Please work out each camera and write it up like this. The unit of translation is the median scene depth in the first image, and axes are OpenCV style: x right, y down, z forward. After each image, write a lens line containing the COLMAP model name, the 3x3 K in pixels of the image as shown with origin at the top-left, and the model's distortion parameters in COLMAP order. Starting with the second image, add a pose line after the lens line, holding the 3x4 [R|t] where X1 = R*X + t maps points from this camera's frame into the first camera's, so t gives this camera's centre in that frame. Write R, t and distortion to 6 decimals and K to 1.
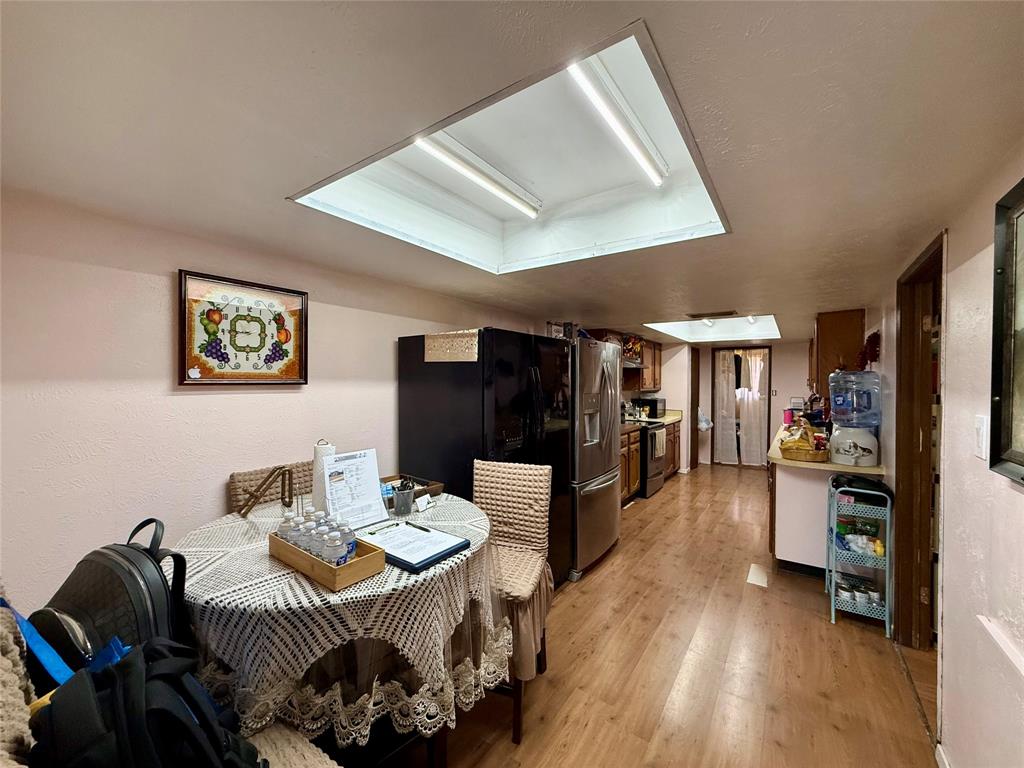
lens RADIAL K [[406.4, 0, 509.2], [0, 406.4, 385.3], [0, 0, 1]] dist [-0.000361, 0.000124]
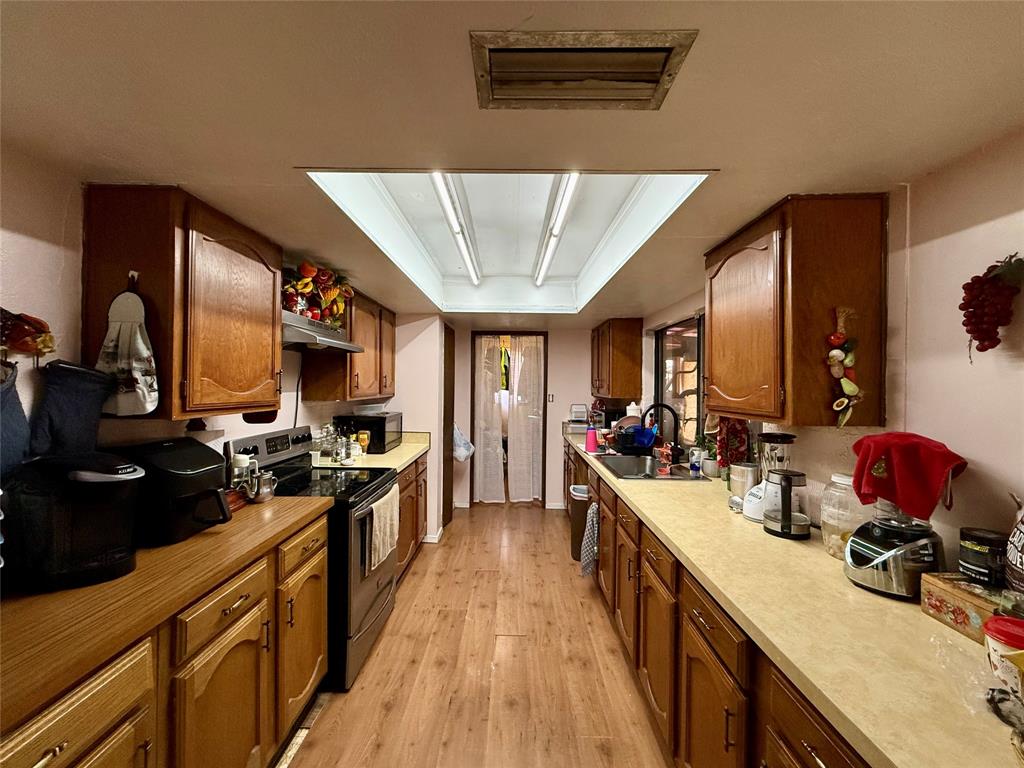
lens RADIAL K [[406.4, 0, 509.2], [0, 406.4, 385.3], [0, 0, 1]] dist [-0.000361, 0.000124]
pose [[0.820966, 0.000531, 0.570976, 0.199593], [-0.000976, 0.999999, 0.000473, -0.004545], [-0.570976, -0.000945, 0.820966, 0.489882]]
